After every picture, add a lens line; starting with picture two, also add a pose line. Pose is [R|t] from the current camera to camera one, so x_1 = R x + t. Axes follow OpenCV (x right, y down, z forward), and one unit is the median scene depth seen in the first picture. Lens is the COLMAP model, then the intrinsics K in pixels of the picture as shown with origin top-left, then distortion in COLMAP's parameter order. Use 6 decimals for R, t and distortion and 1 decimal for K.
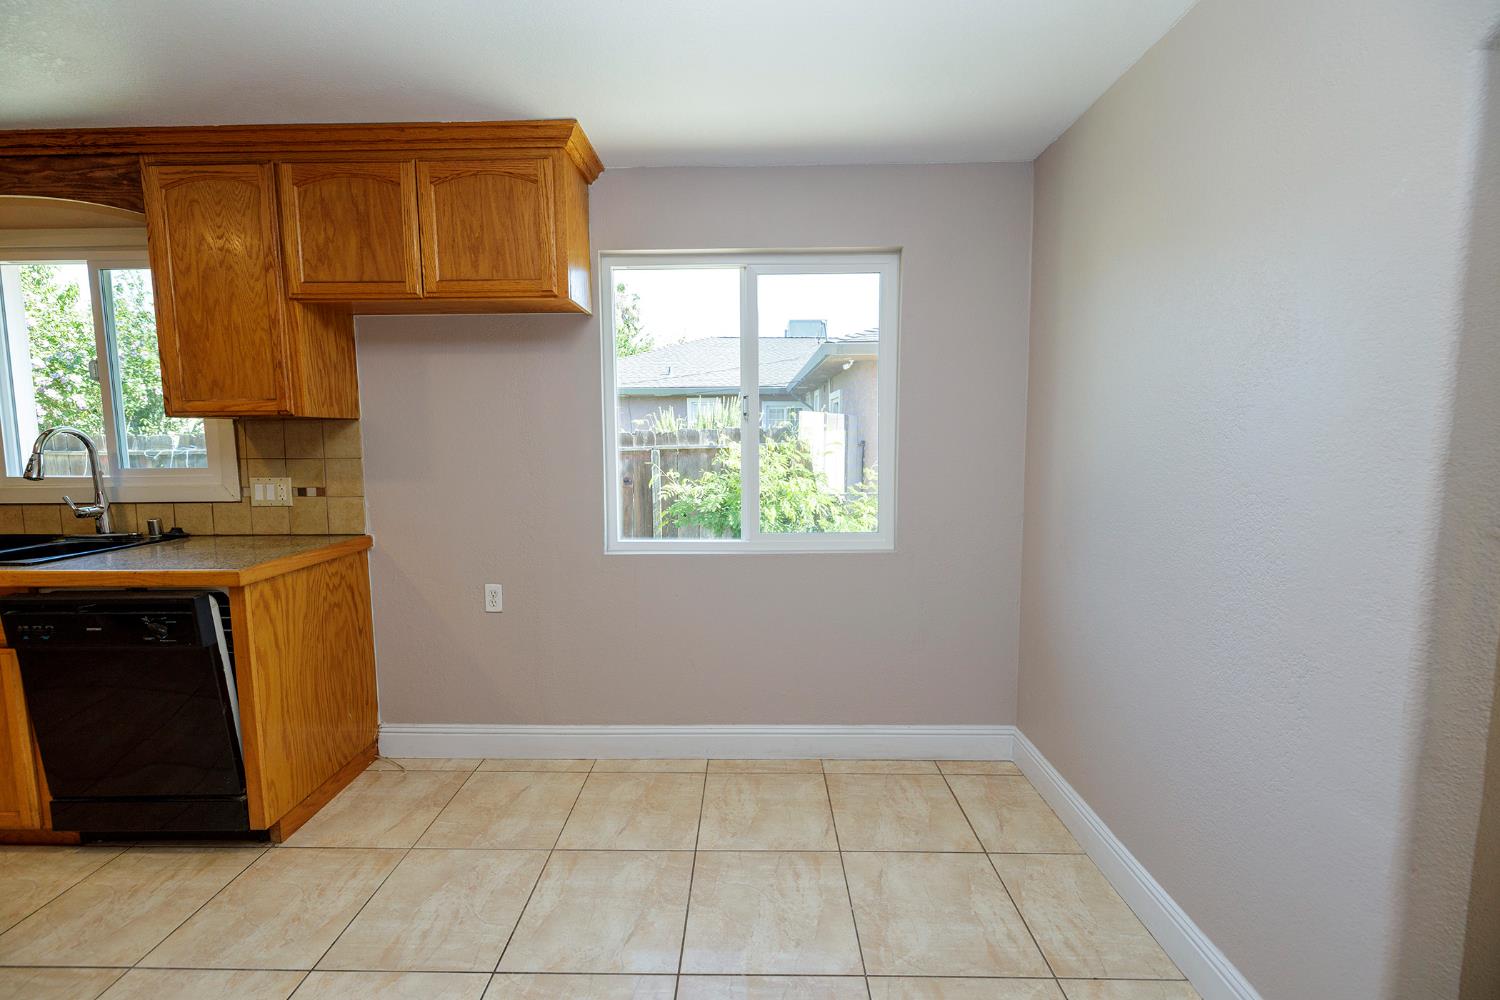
lens RADIAL K [[627.5, 0, 739.5], [0, 627.5, 494.5], [0, 0, 1]] dist [0.002198, -0.000891]
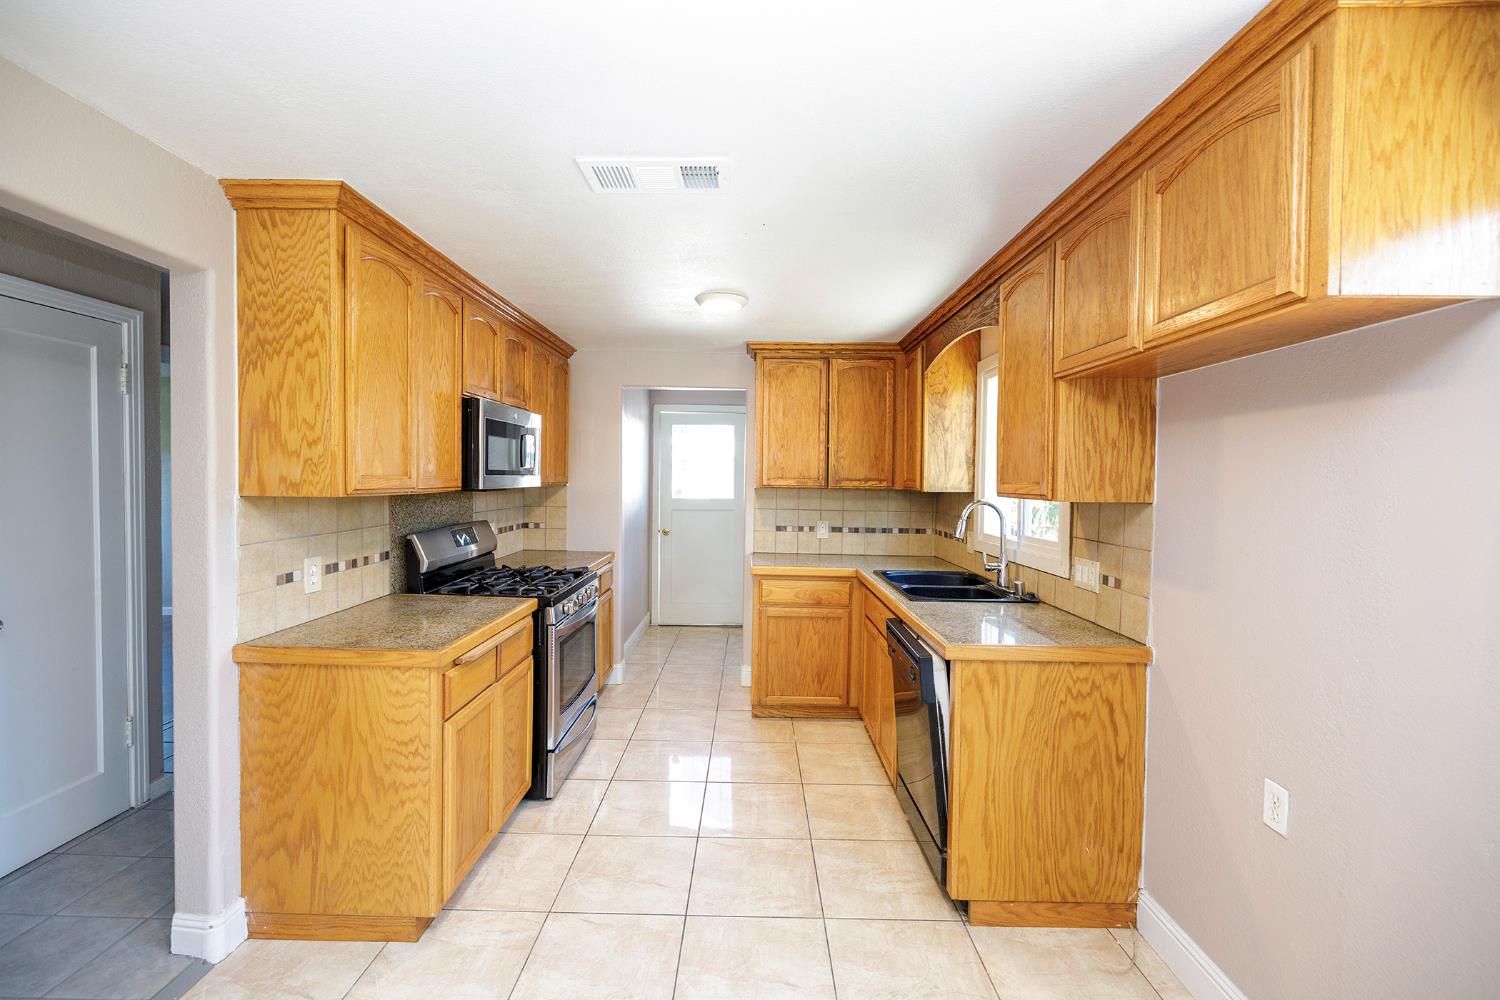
lens RADIAL K [[627.5, 0, 739.6], [0, 627.5, 494.2], [0, 0, 1]] dist [0.002198, -0.000891]
pose [[0.001848, 0.032655, -0.999465, 0.242581], [-0.109558, 0.993457, 0.032256, -0.116958], [0.993979, 0.109440, 0.005413, 0.542747]]
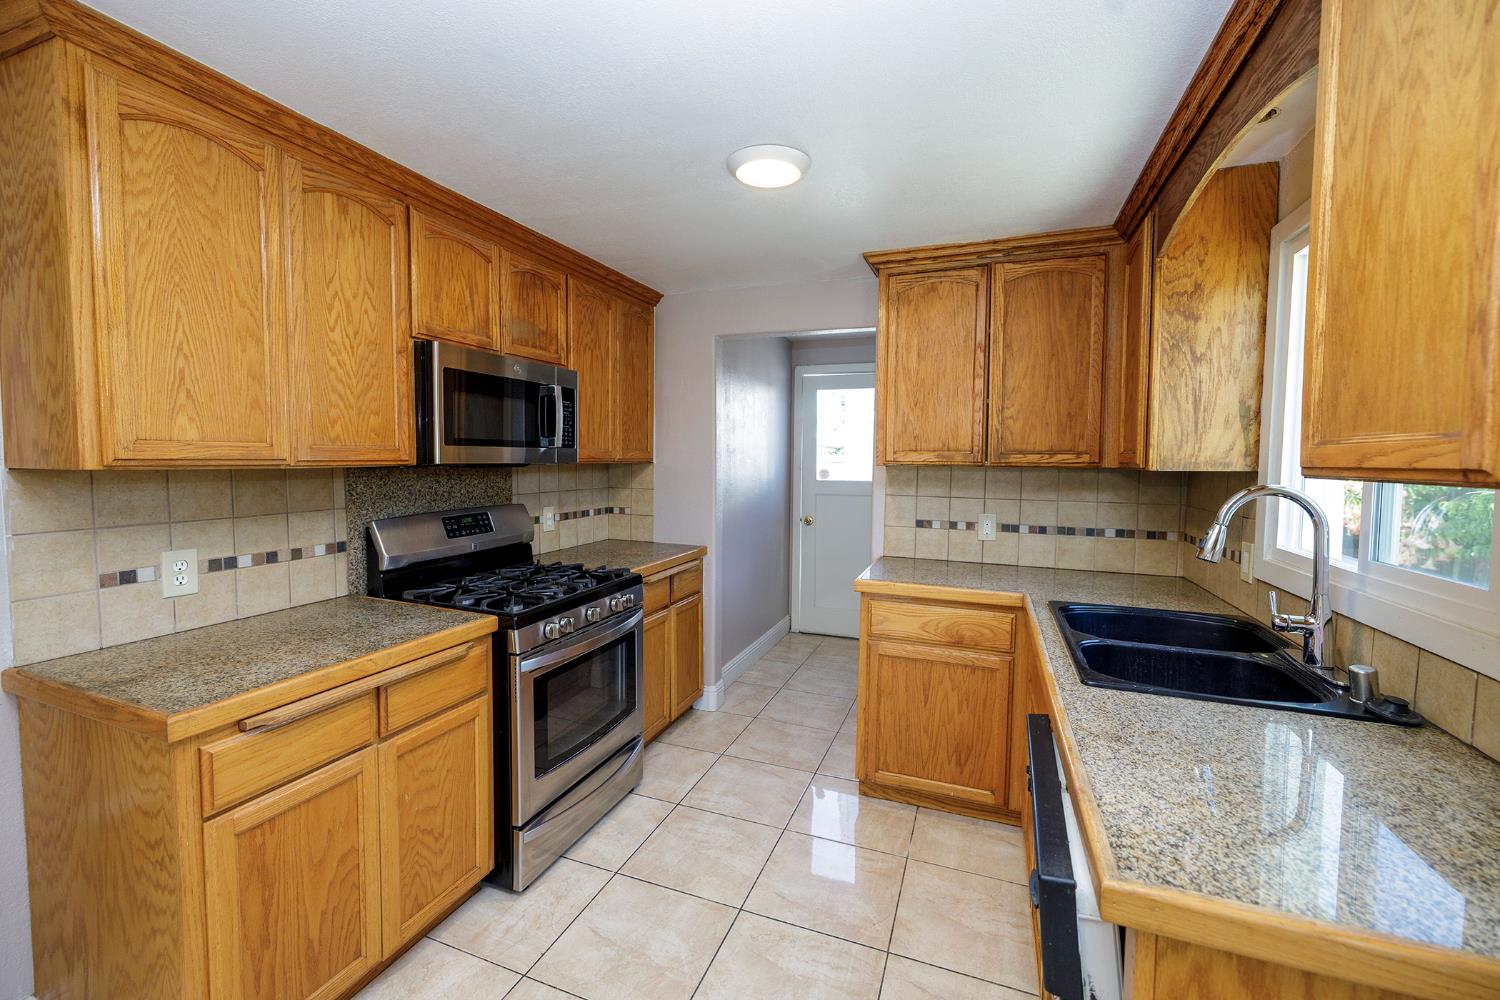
lens RADIAL K [[627.5, 0, 736.3], [0, 627.5, 492.0], [0, 0, 1]] dist [0.002198, -0.000891]
pose [[-0.351379, 0.053176, -0.934722, -0.319004], [-0.097447, 0.990886, 0.093003, -0.118515], [0.931148, 0.123765, -0.342995, 0.788469]]
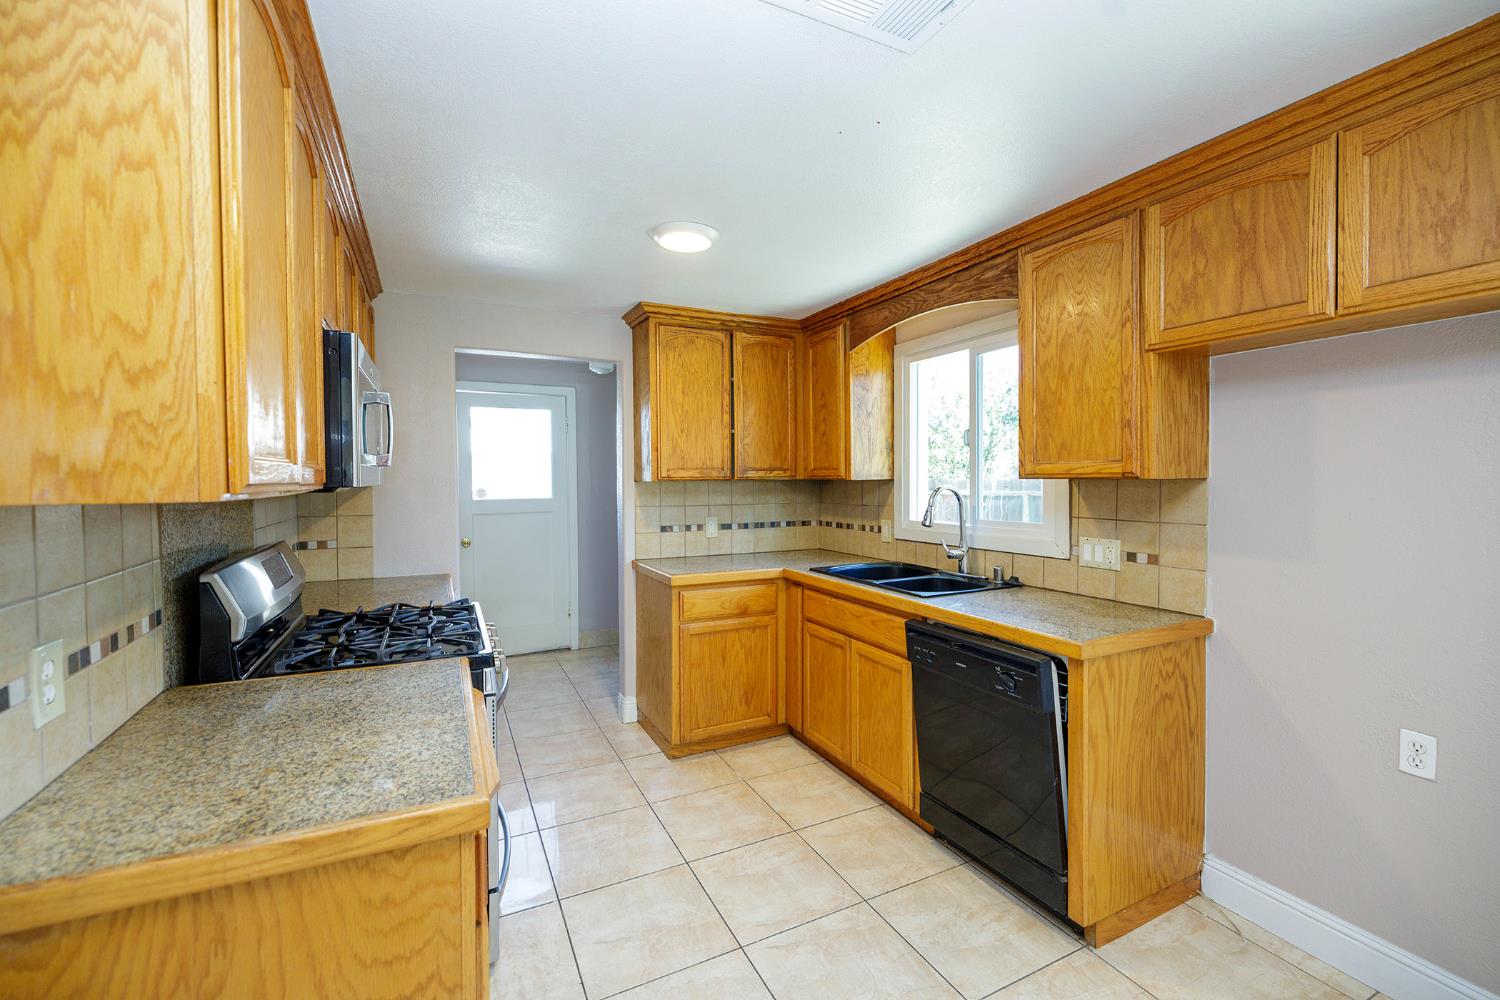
lens RADIAL K [[627.5, 0, 739.0], [0, 627.5, 491.8], [0, 0, 1]] dist [0.002198, -0.000891]
pose [[0.452275, 0.023222, -0.891576, -0.165394], [-0.081273, 0.996575, -0.015271, -0.045914], [0.888168, 0.079368, 0.452614, 0.078516]]
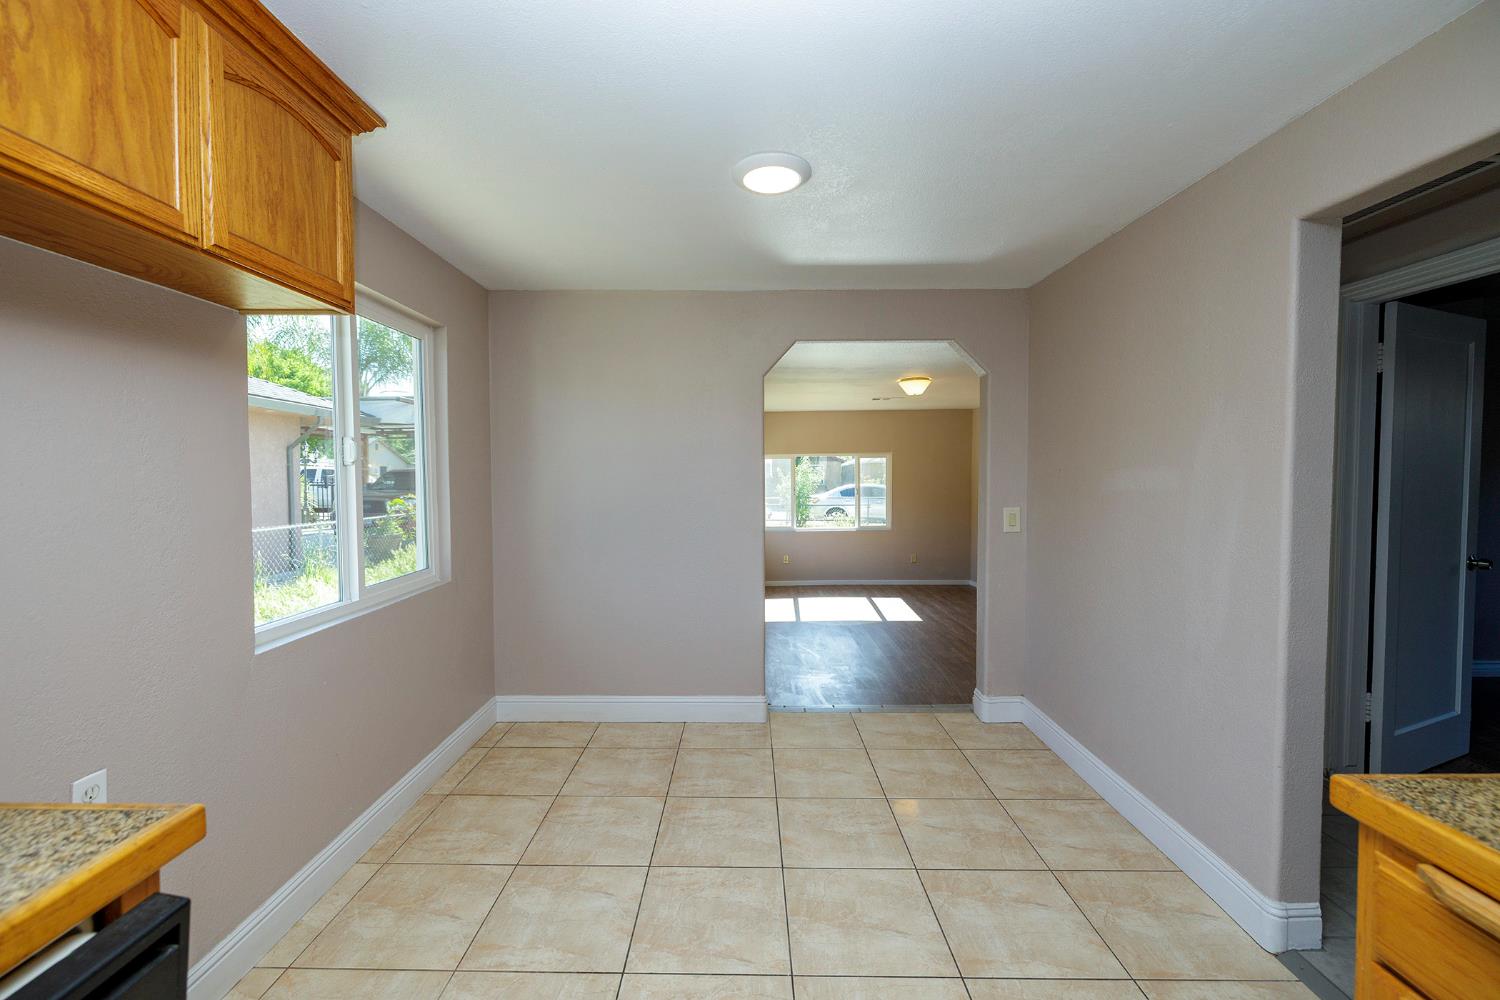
lens RADIAL K [[627.5, 0, 734.7], [0, 627.5, 493.9], [0, 0, 1]] dist [0.002198, -0.000891]
pose [[-0.005159, -0.026604, 0.999633, -1.085441], [0.095260, 0.995087, 0.026974, -0.060914], [-0.995439, 0.095364, -0.002599, 0.540553]]
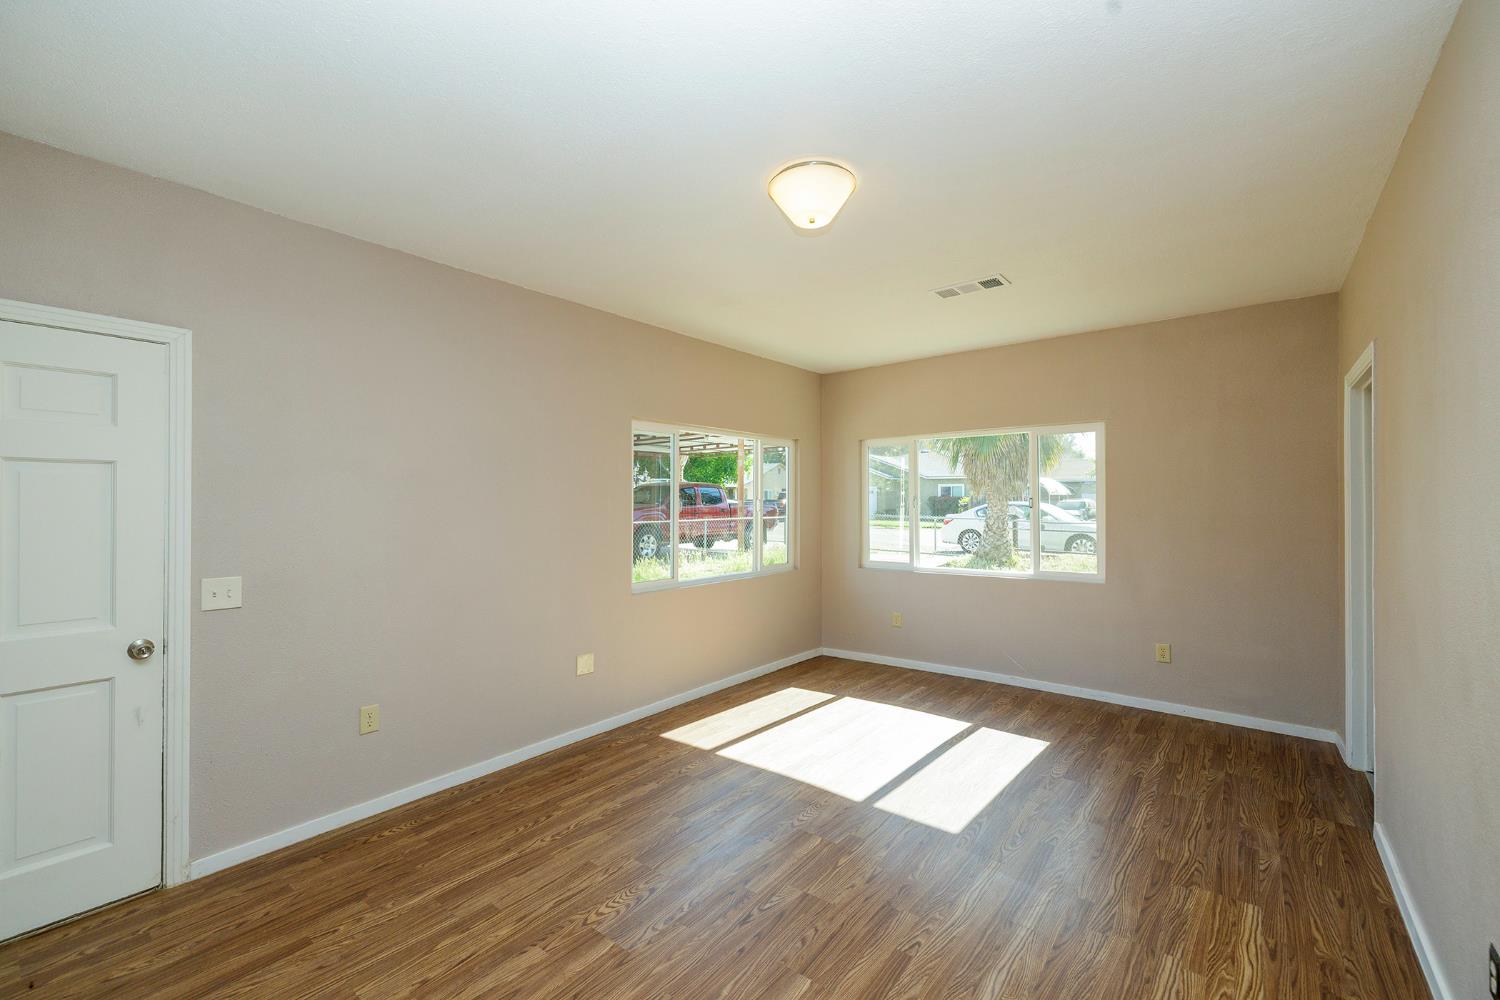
lens RADIAL K [[627.5, 0, 743.2], [0, 627.5, 502.2], [0, 0, 1]] dist [0.002198, -0.000891]
pose [[0.611049, 0.000335, 0.791593, 0.989403], [0.074174, 0.995576, -0.057678, 0.181085], [-0.788110, 0.093960, 0.608321, -0.915383]]
